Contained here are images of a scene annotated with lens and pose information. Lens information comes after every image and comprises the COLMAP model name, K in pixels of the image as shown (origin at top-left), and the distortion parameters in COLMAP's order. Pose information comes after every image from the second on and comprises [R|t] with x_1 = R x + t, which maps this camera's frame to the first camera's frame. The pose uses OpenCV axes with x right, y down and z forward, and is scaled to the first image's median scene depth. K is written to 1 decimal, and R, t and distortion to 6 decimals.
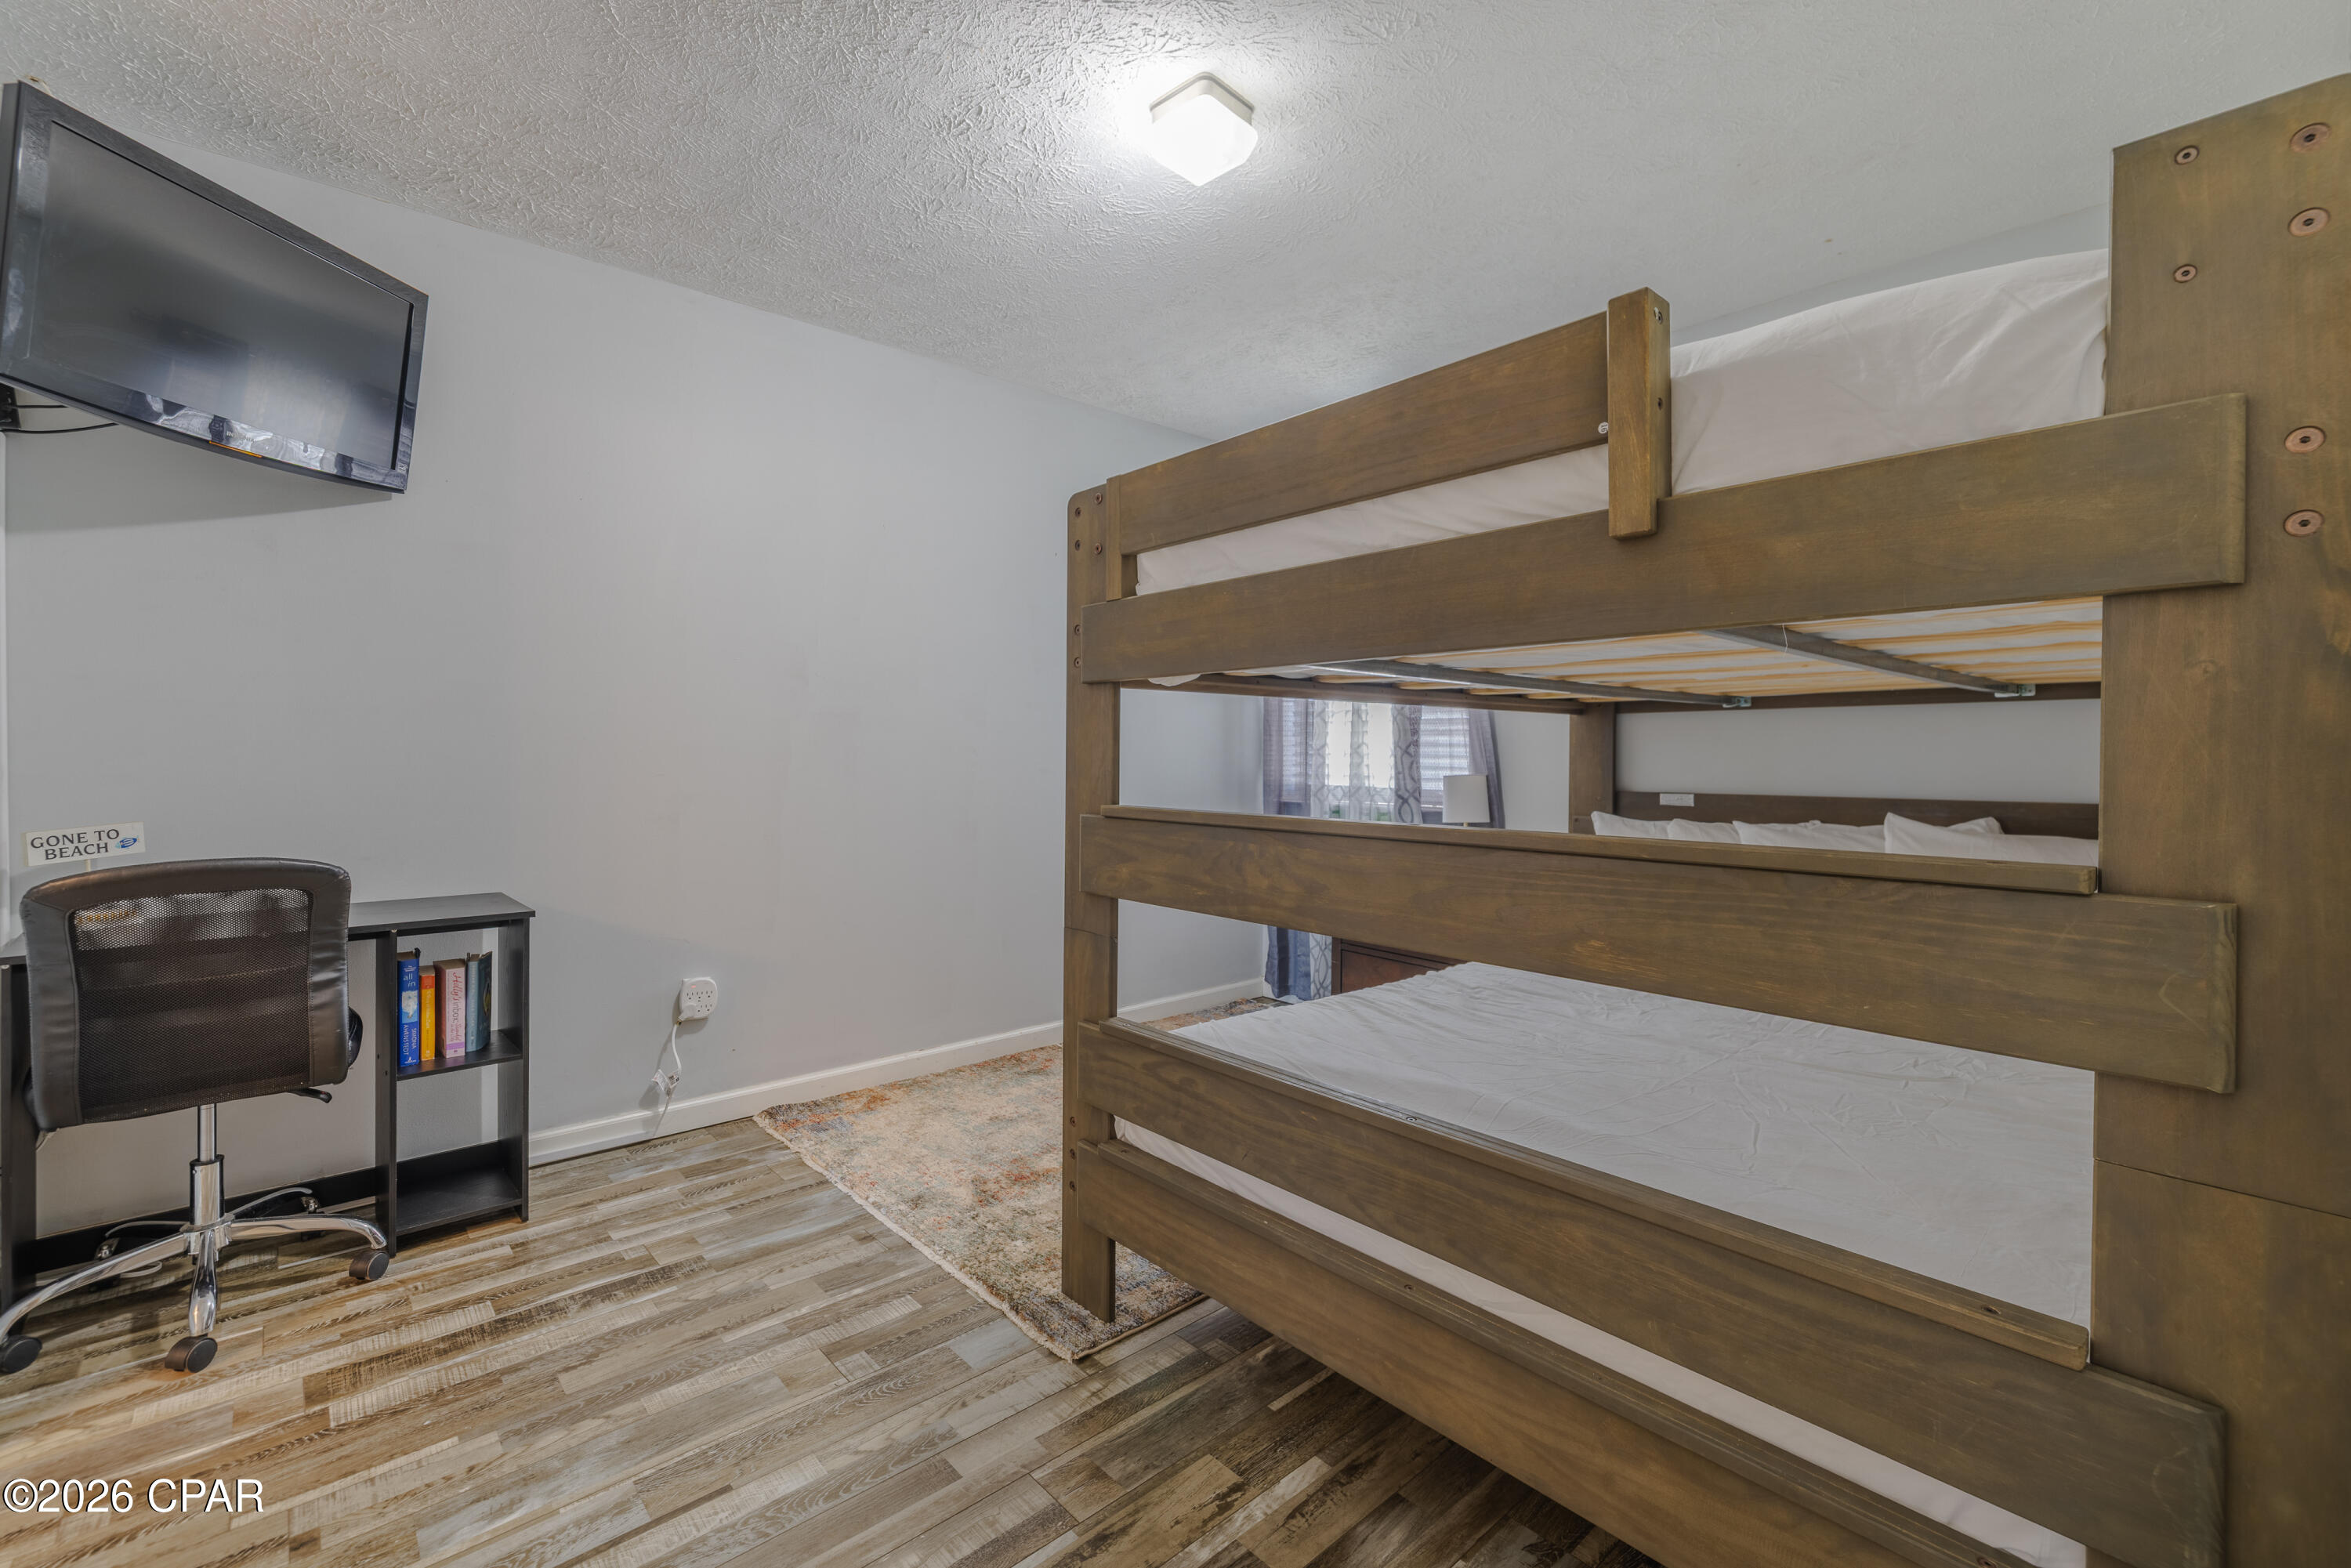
lens RADIAL K [[993.5, 0, 1156.5], [0, 993.5, 767.0], [0, 0, 1]] dist [0.001725, -0.000738]
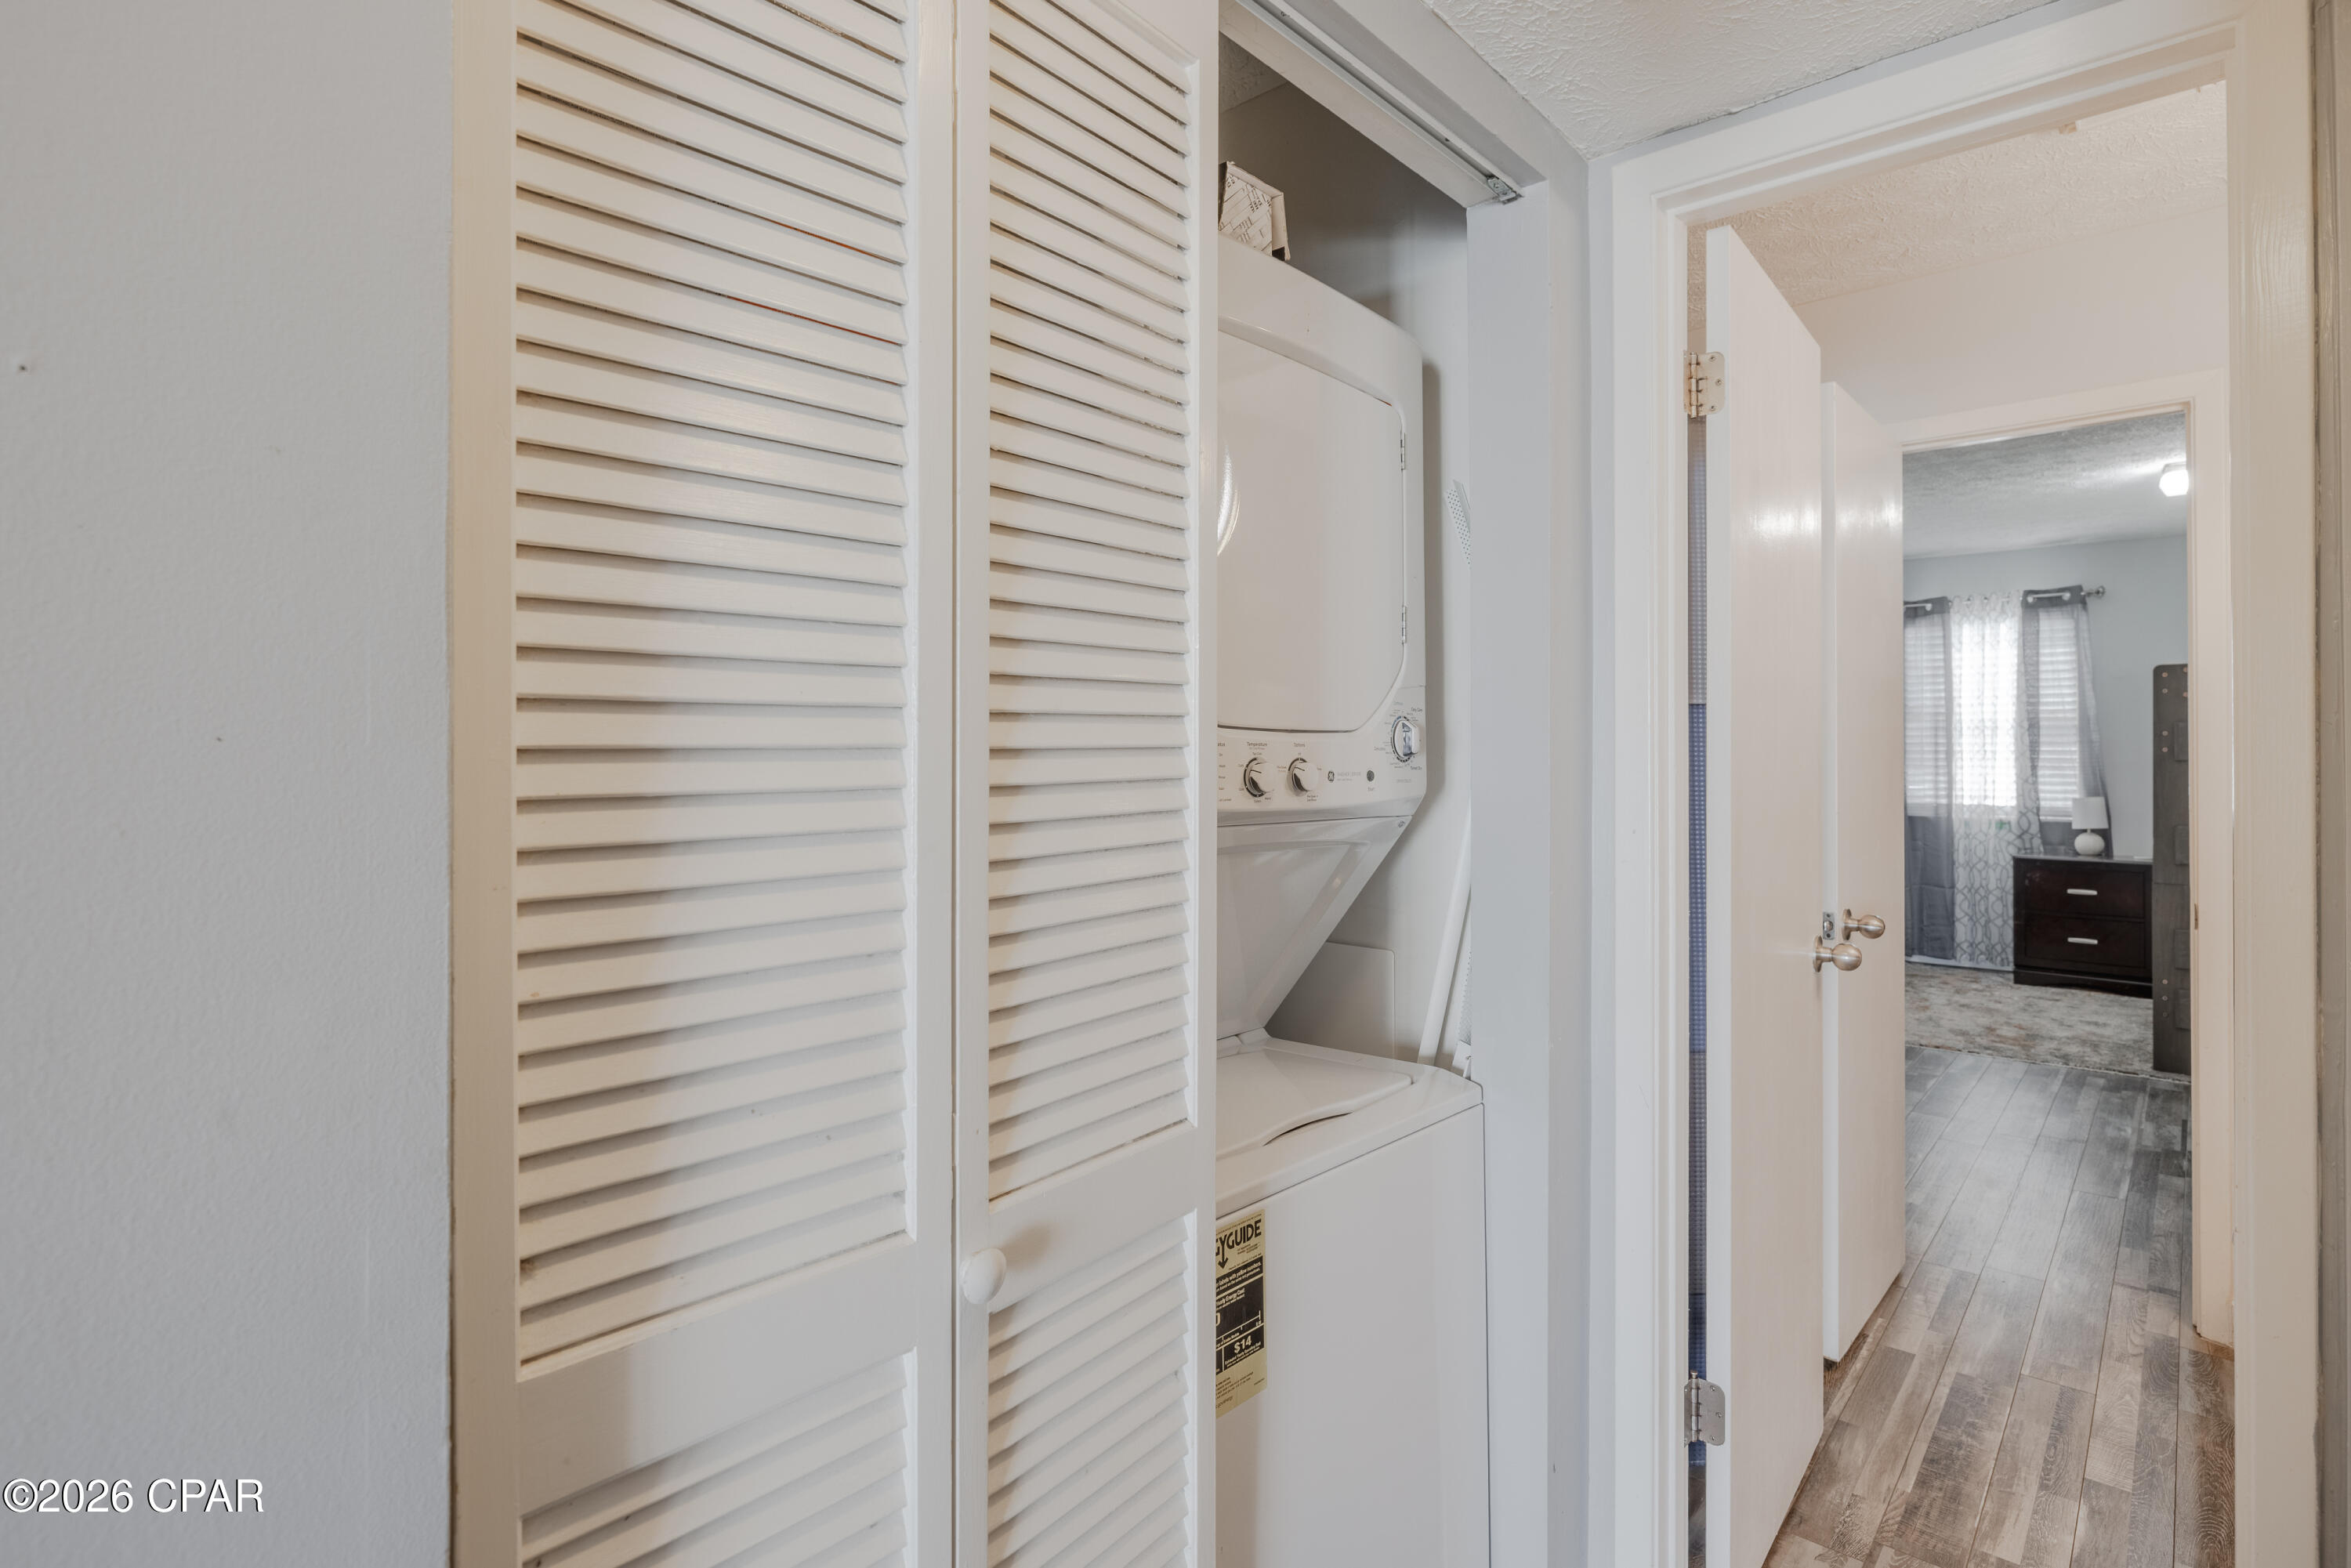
lens RADIAL K [[1137.5, 0, 1313.7], [0, 1137.5, 744.6], [0, 0, 1]] dist [0.006633, -0.000226]
pose [[0.982410, -0.003890, 0.186695, -2.422948], [0.007904, 0.999753, -0.020763, -0.092448], [-0.186568, 0.021873, 0.982198, -1.011487]]
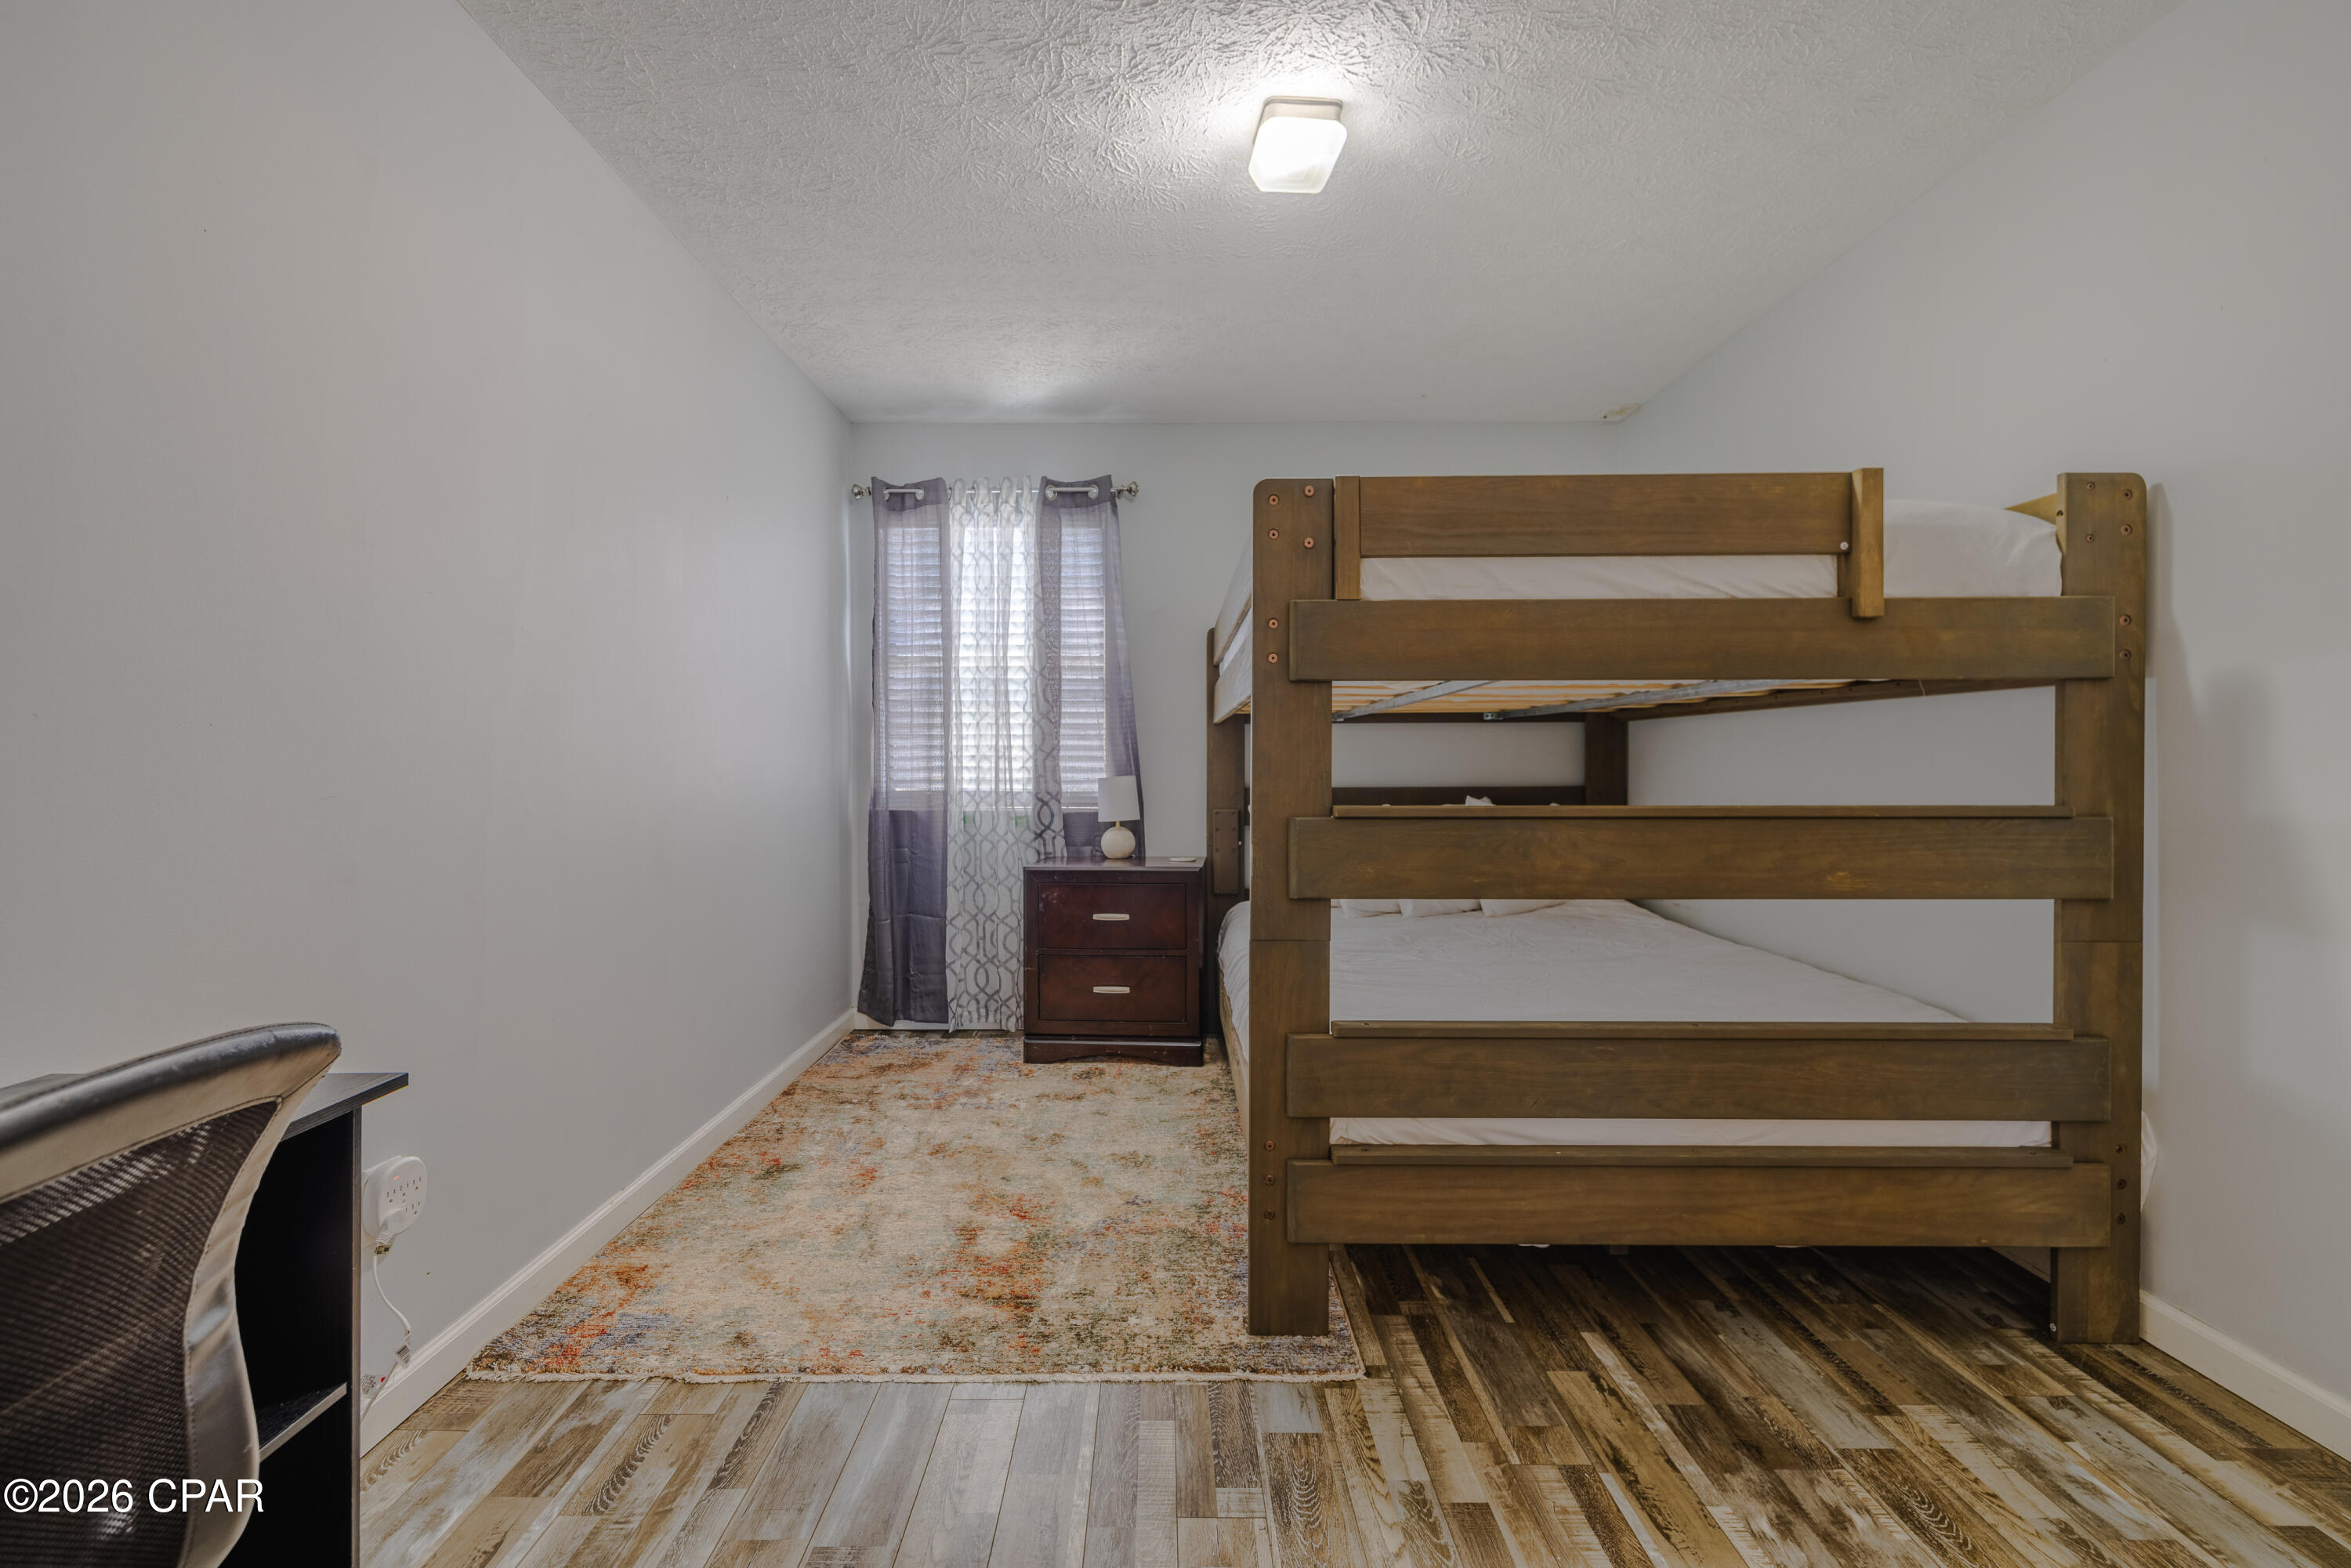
lens RADIAL K [[993.5, 0, 1163.0], [0, 993.5, 766.9], [0, 0, 1]] dist [0.001725, -0.000738]
pose [[0.664989, -0.008401, 0.746806, -0.957587], [0.013385, 0.999910, -0.000671, -0.002795], [-0.746733, 0.010442, 0.665042, 0.501926]]
